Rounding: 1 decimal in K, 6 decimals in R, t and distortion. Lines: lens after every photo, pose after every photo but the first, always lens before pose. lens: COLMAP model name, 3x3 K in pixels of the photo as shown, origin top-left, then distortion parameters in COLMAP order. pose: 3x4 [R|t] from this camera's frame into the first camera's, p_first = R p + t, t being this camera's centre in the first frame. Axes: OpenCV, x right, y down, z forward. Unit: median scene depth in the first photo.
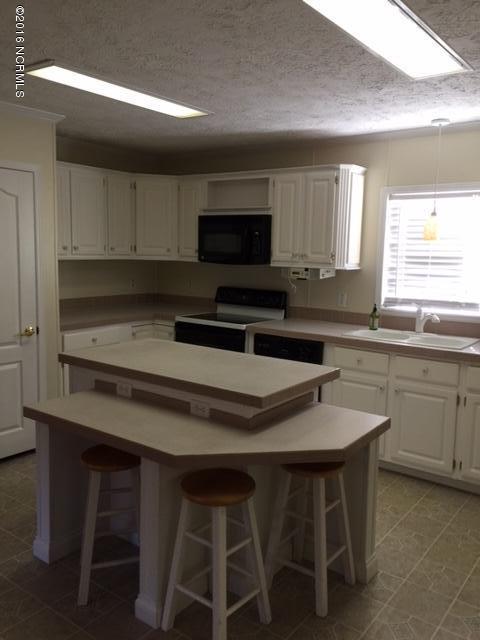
lens RADIAL K [[553.7, 0, 240.0], [0, 553.7, 320.0], [0, 0, 1]] dist [0.113989, -0.150291]
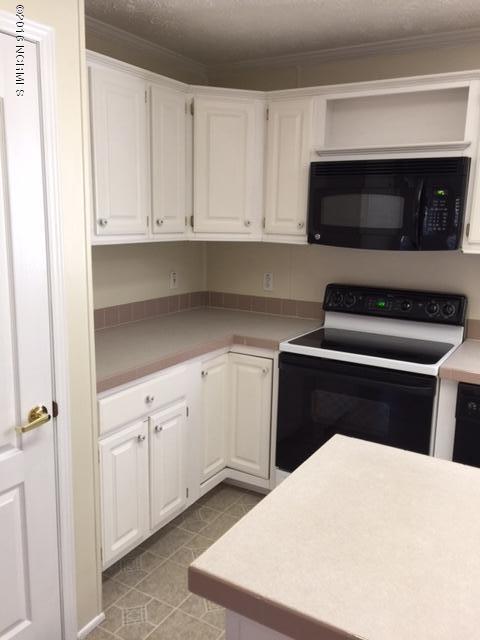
lens RADIAL K [[553.7, 0, 240.0], [0, 553.7, 320.0], [0, 0, 1]] dist [0.113989, -0.150291]
pose [[0.995403, -0.020569, 0.093536, -0.220498], [0.014765, 0.997947, 0.062324, -0.069566], [-0.094626, -0.060657, 0.993663, 0.470209]]
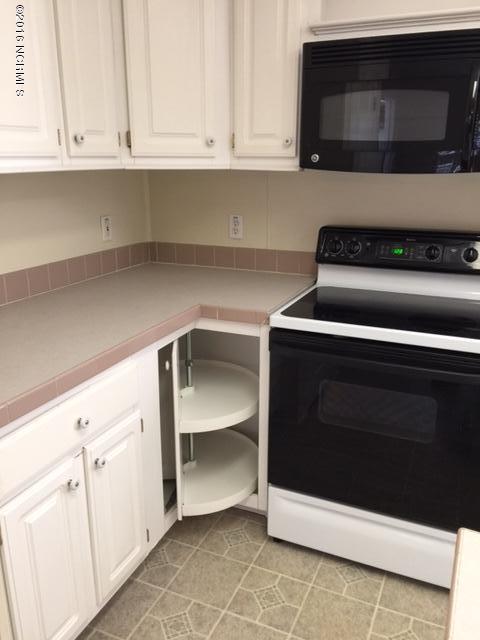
lens RADIAL K [[553.7, 0, 240.0], [0, 553.7, 320.0], [0, 0, 1]] dist [0.113989, -0.150291]
pose [[0.976204, -0.084433, 0.199740, -0.227678], [0.051265, 0.984834, 0.165754, -0.073810], [-0.210706, -0.151570, 0.965727, 0.662533]]
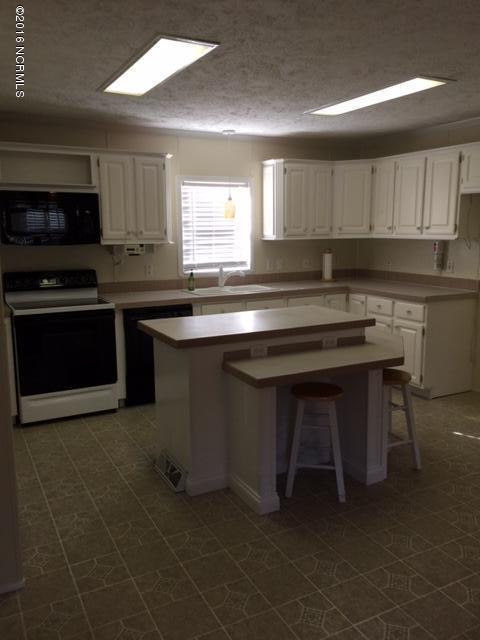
lens RADIAL K [[528.5, 0, 240.0], [0, 528.5, 320.0], [0, 0, 1]] dist [0.035287, 0.000150]
pose [[0.436764, -0.181987, 0.880976, -0.721433], [0.134112, 0.981552, 0.136274, -0.060671], [-0.889523, 0.058630, 0.453113, 0.347350]]
